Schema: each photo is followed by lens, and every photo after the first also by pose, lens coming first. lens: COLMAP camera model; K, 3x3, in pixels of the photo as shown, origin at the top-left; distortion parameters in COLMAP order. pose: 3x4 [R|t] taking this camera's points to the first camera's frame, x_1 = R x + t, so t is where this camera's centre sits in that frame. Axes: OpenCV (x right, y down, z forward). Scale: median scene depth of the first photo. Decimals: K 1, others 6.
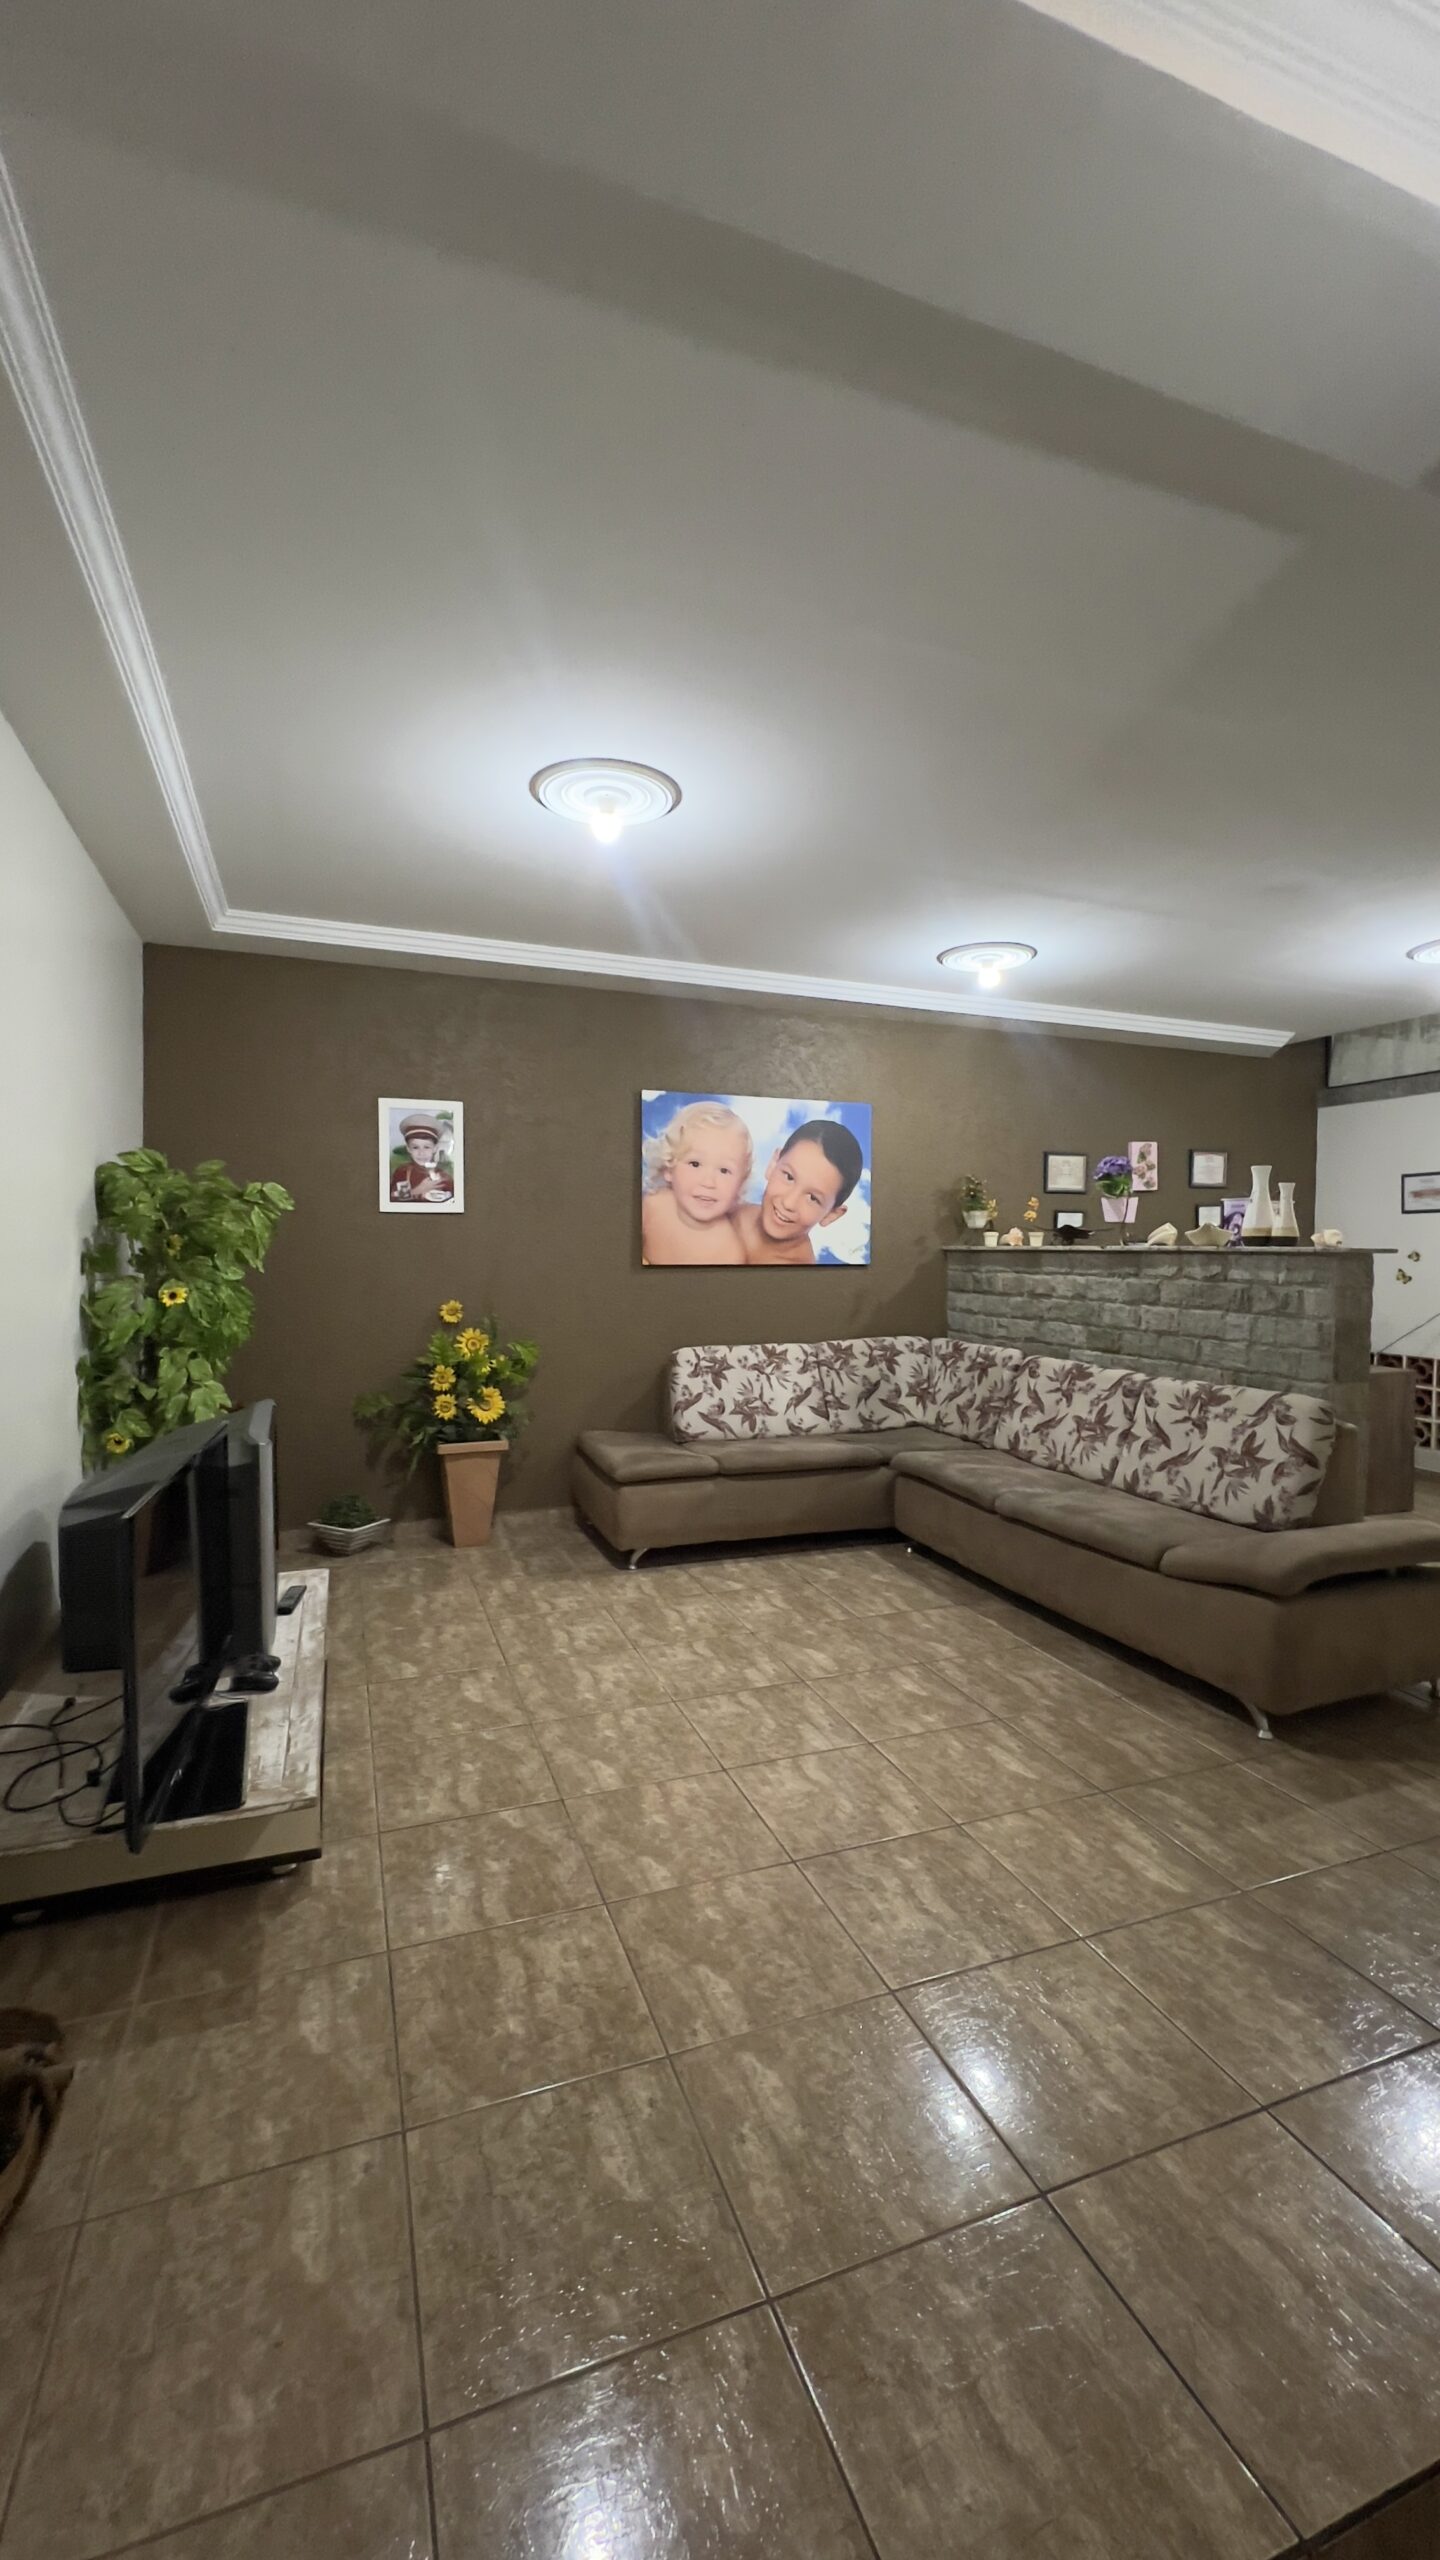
lens RADIAL K [[1032.5, 0, 718.1], [0, 1032.5, 1268.5], [0, 0, 1]] dist [-0.001003, -0.000114]
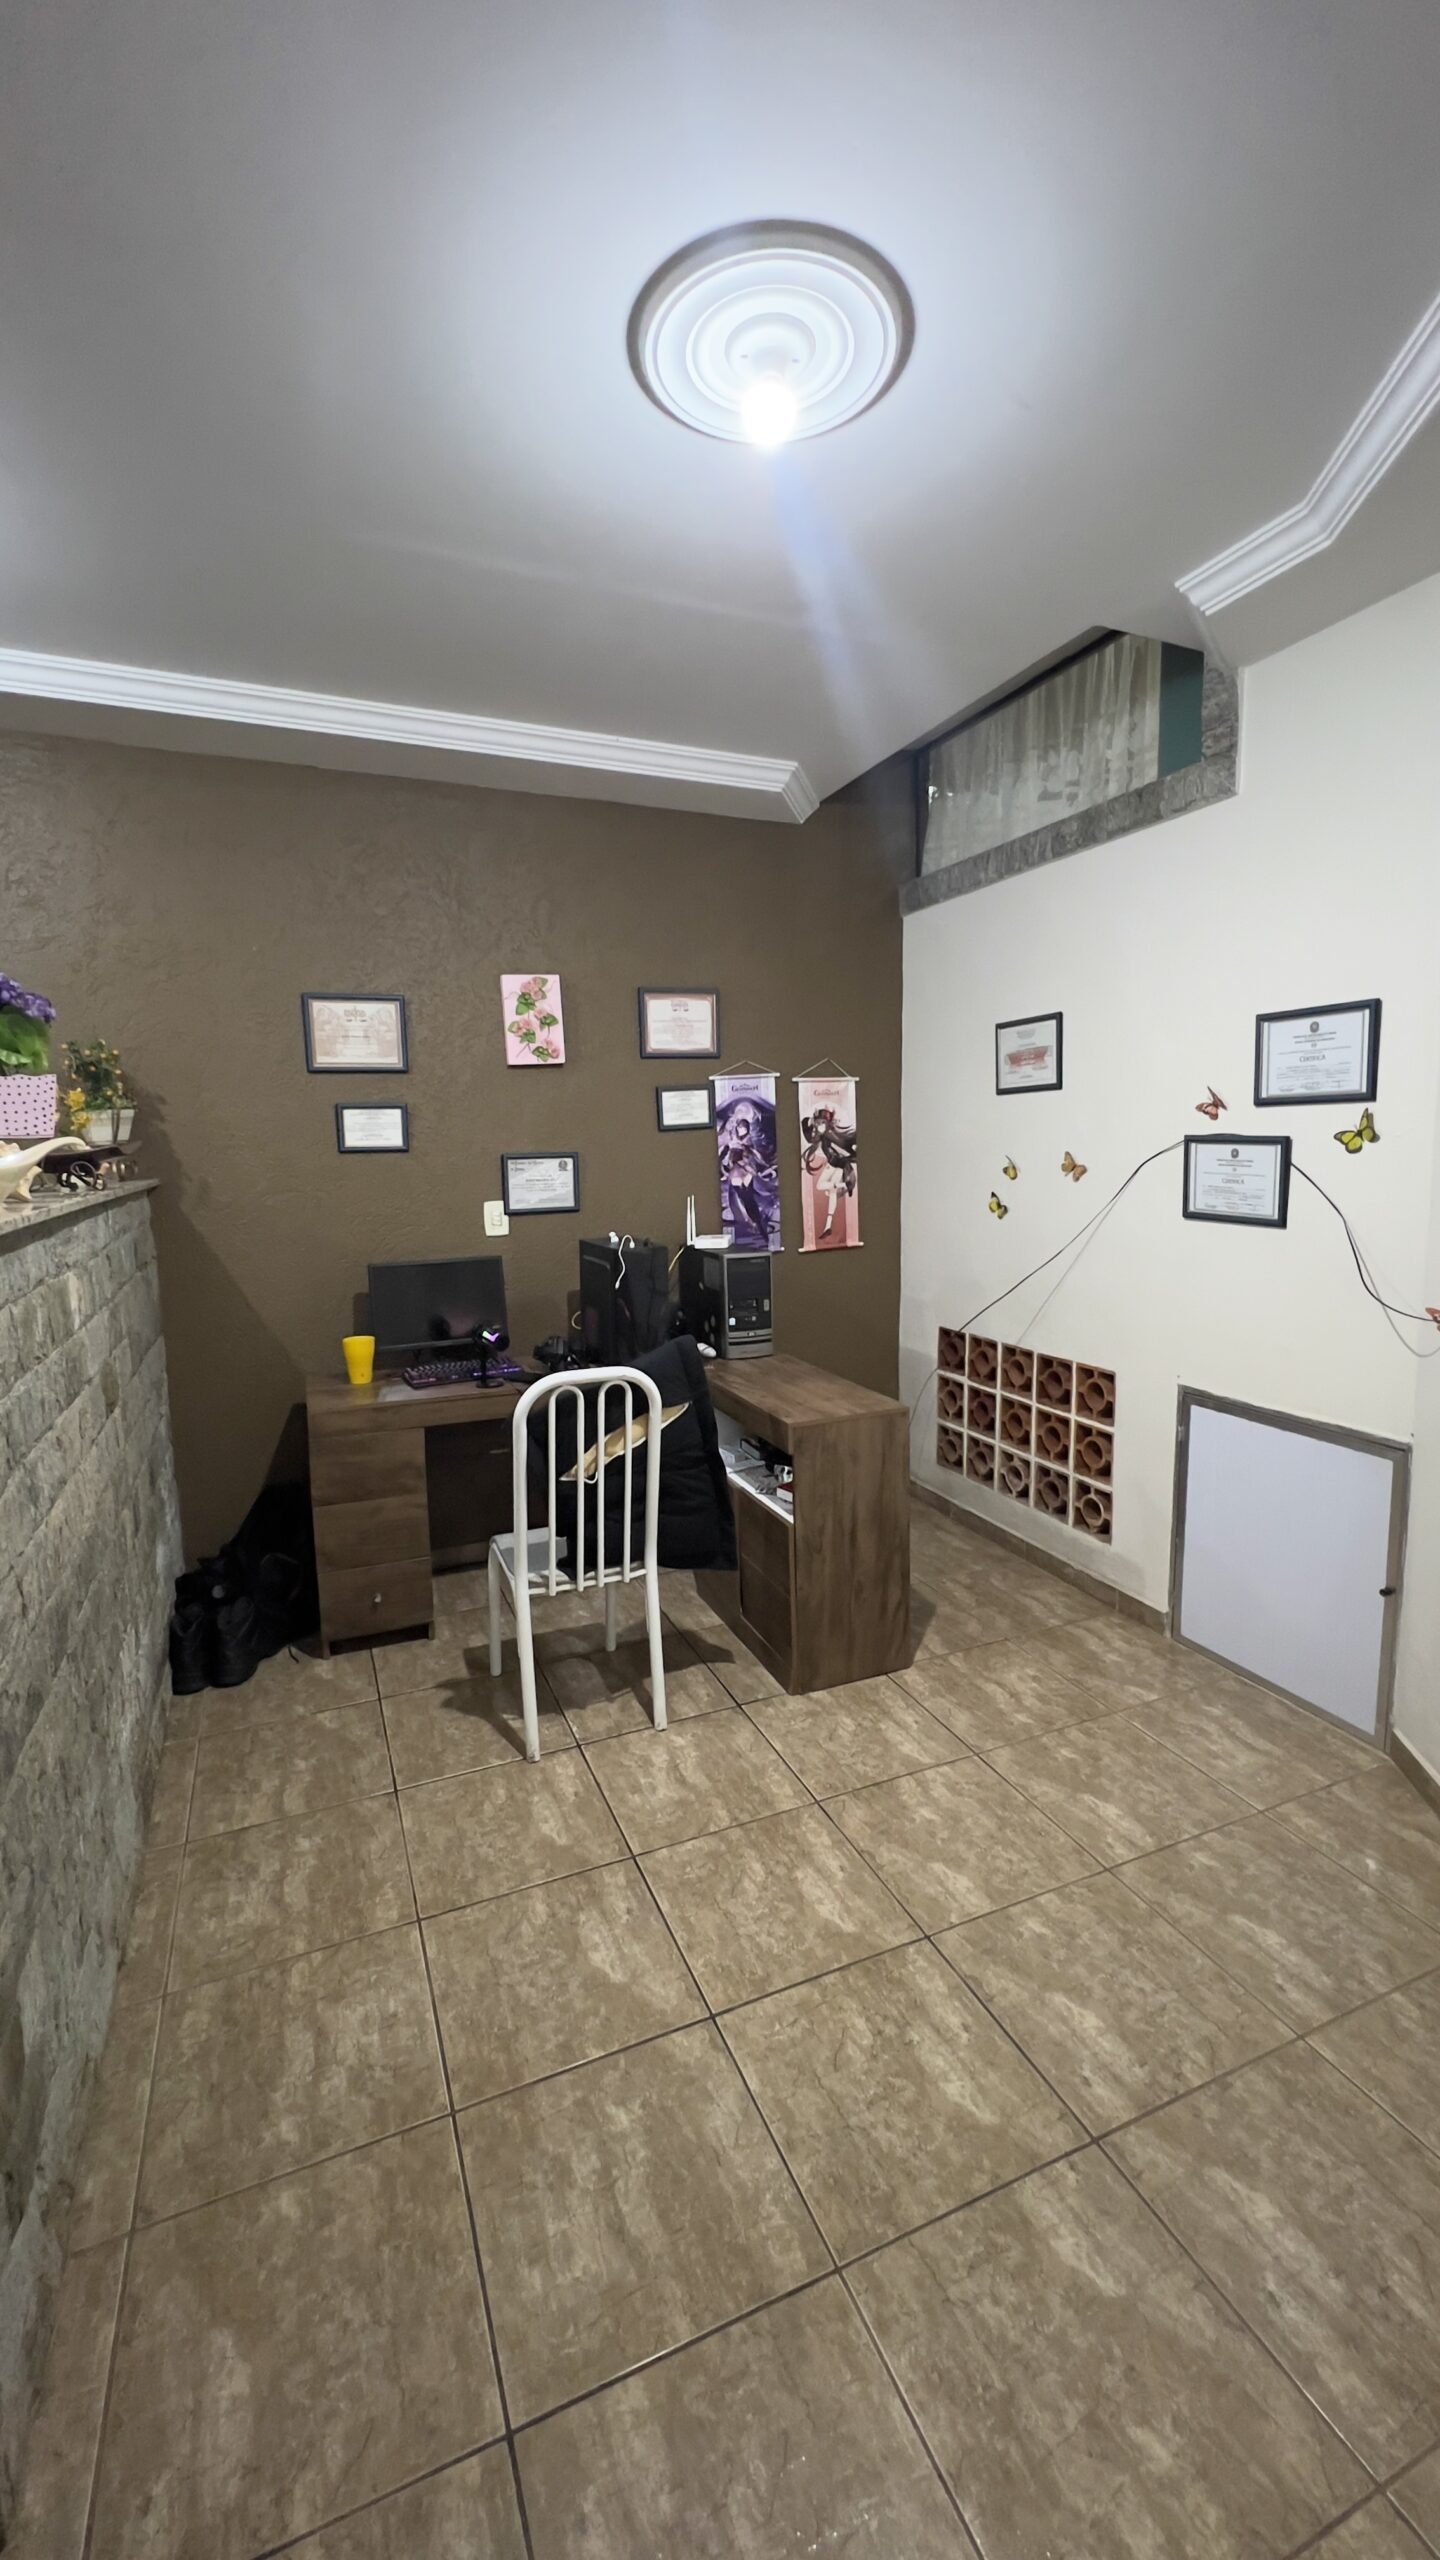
lens RADIAL K [[1032.5, 0, 712.3], [0, 1032.5, 1272.3], [0, 0, 1]] dist [-0.001003, -0.000114]
pose [[0.998487, -0.033171, 0.043867, 0.649404], [0.028344, 0.993918, 0.106416, -0.028529], [-0.047130, -0.105012, 0.993354, 0.588184]]
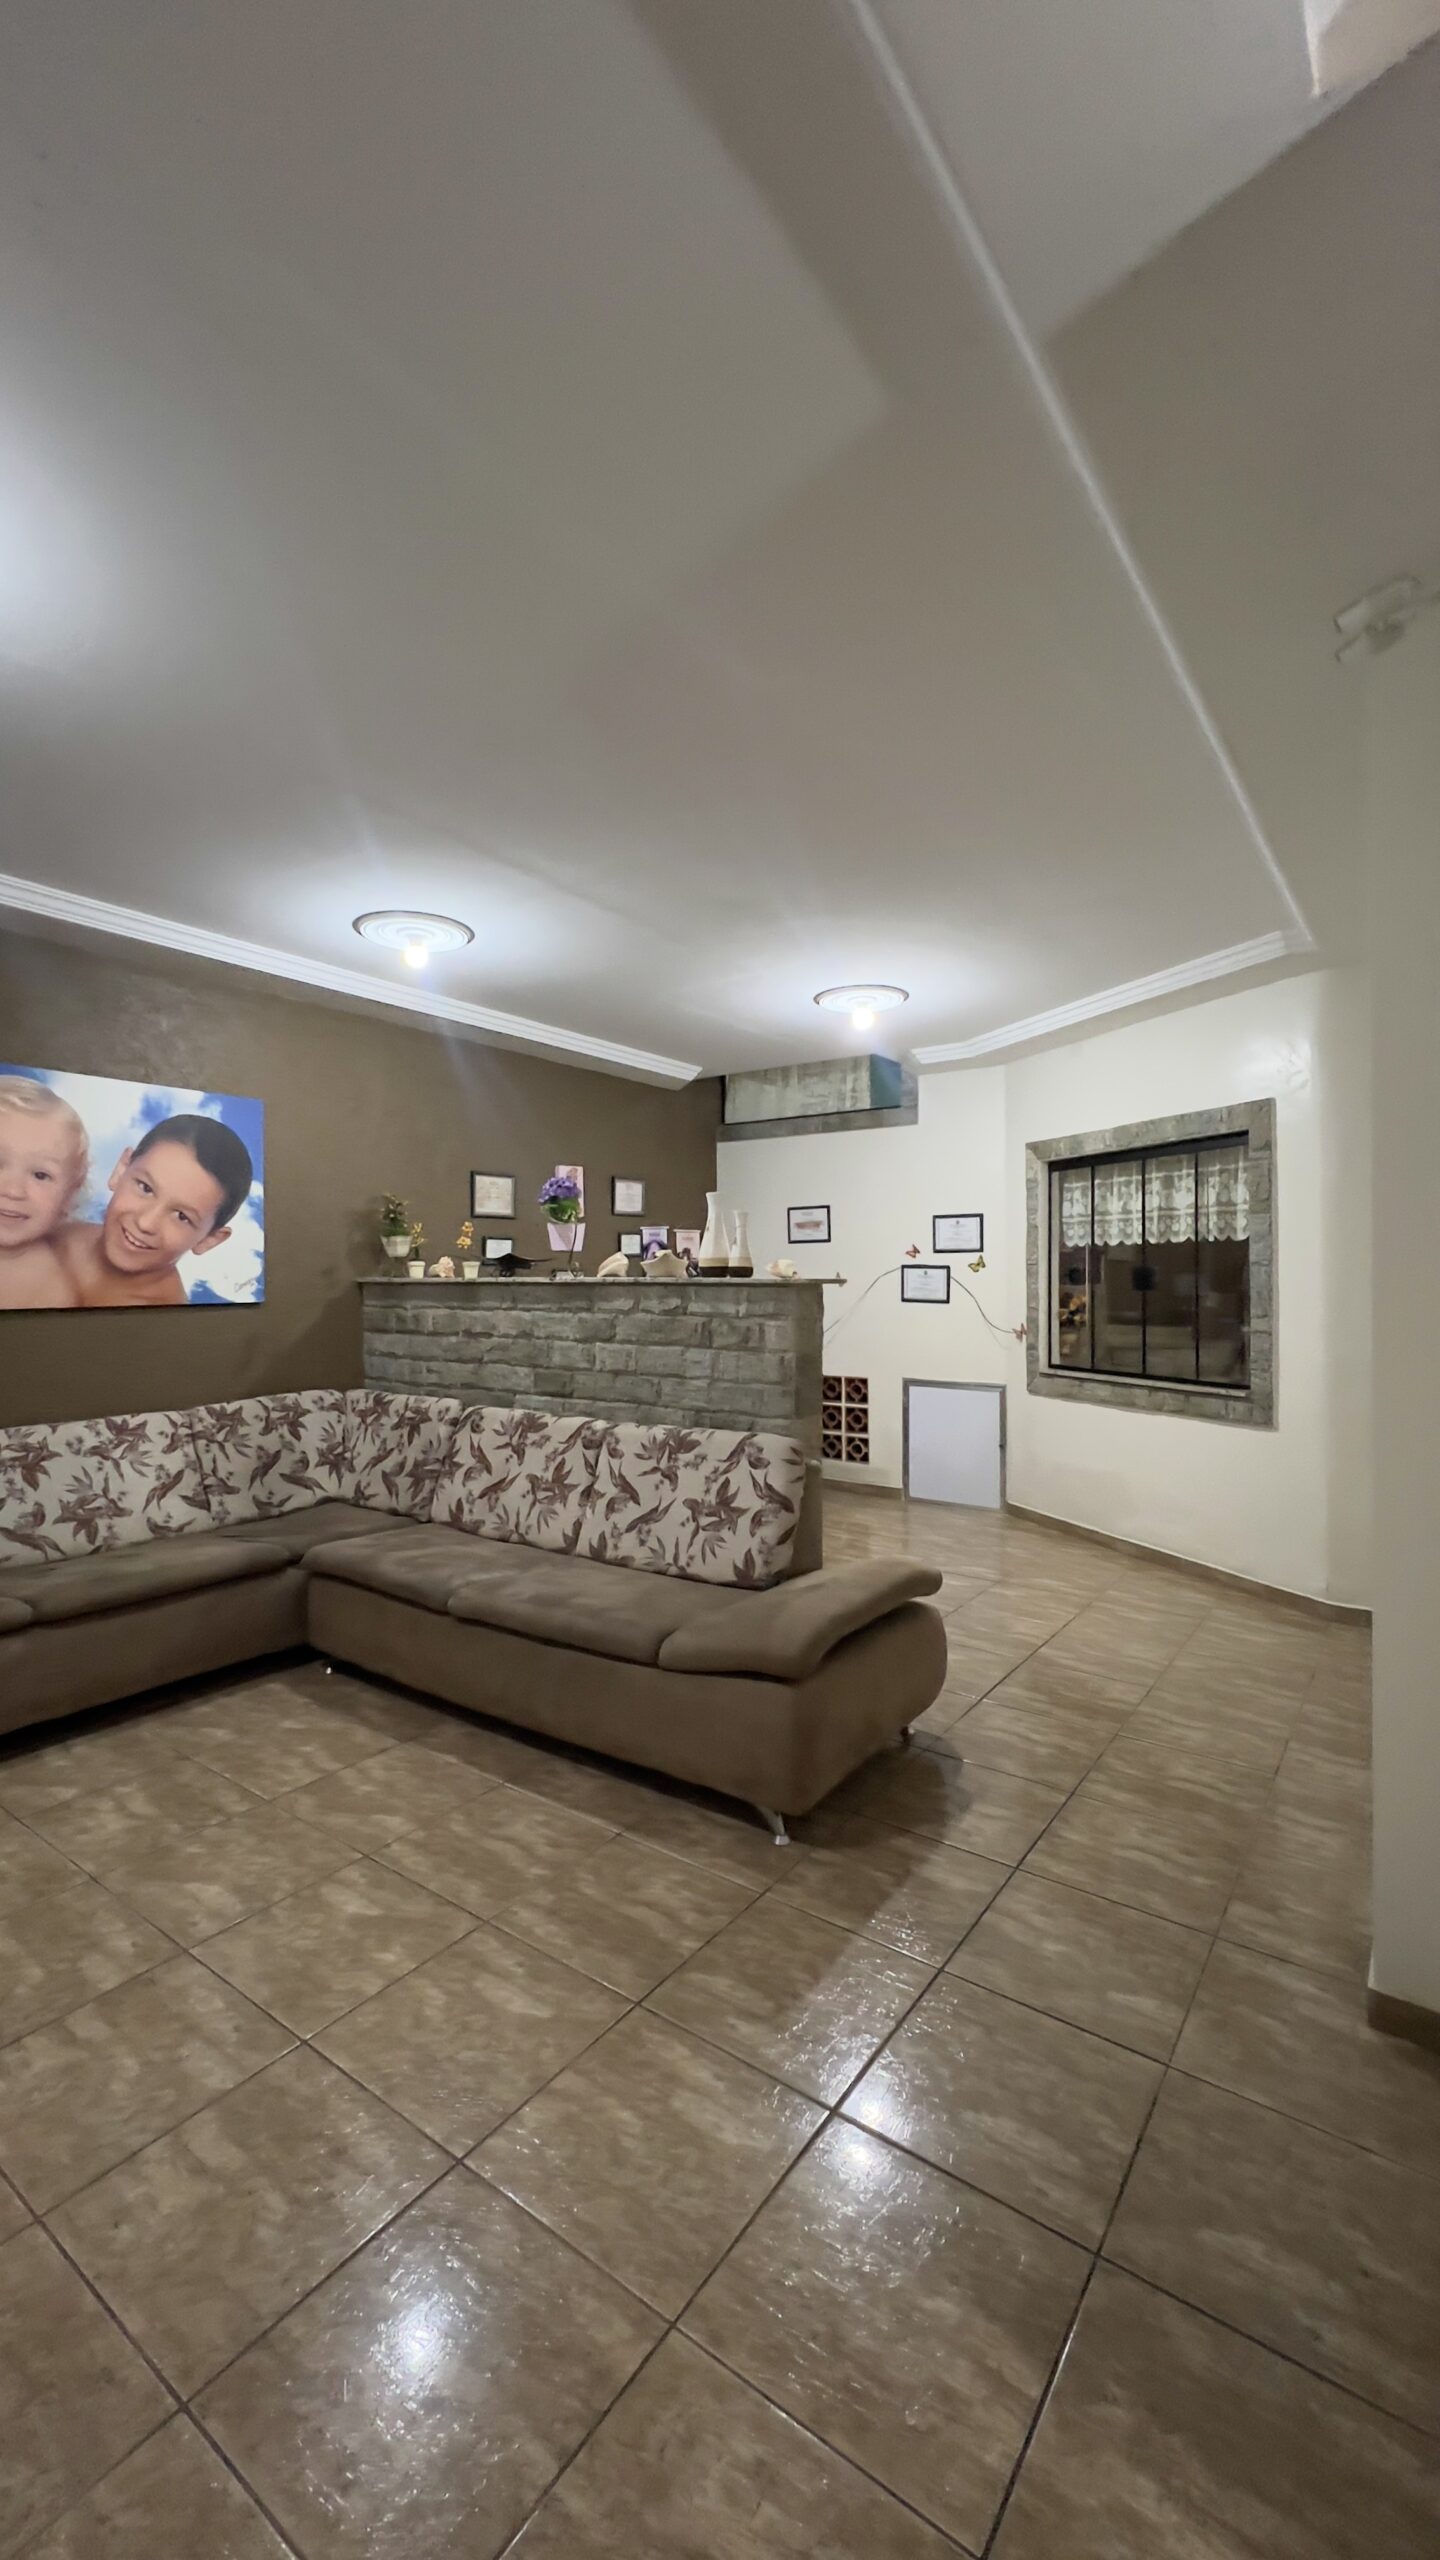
lens RADIAL K [[1026.6, 0, 720.1], [0, 1026.6, 1273.9], [0, 0, 1]] dist [-0.003155, 0.001619]
pose [[0.834949, -0.008712, 0.550259, 0.008330], [0.019747, 0.999705, -0.014135, -0.009612], [-0.549973, 0.022668, 0.834875, 0.185172]]
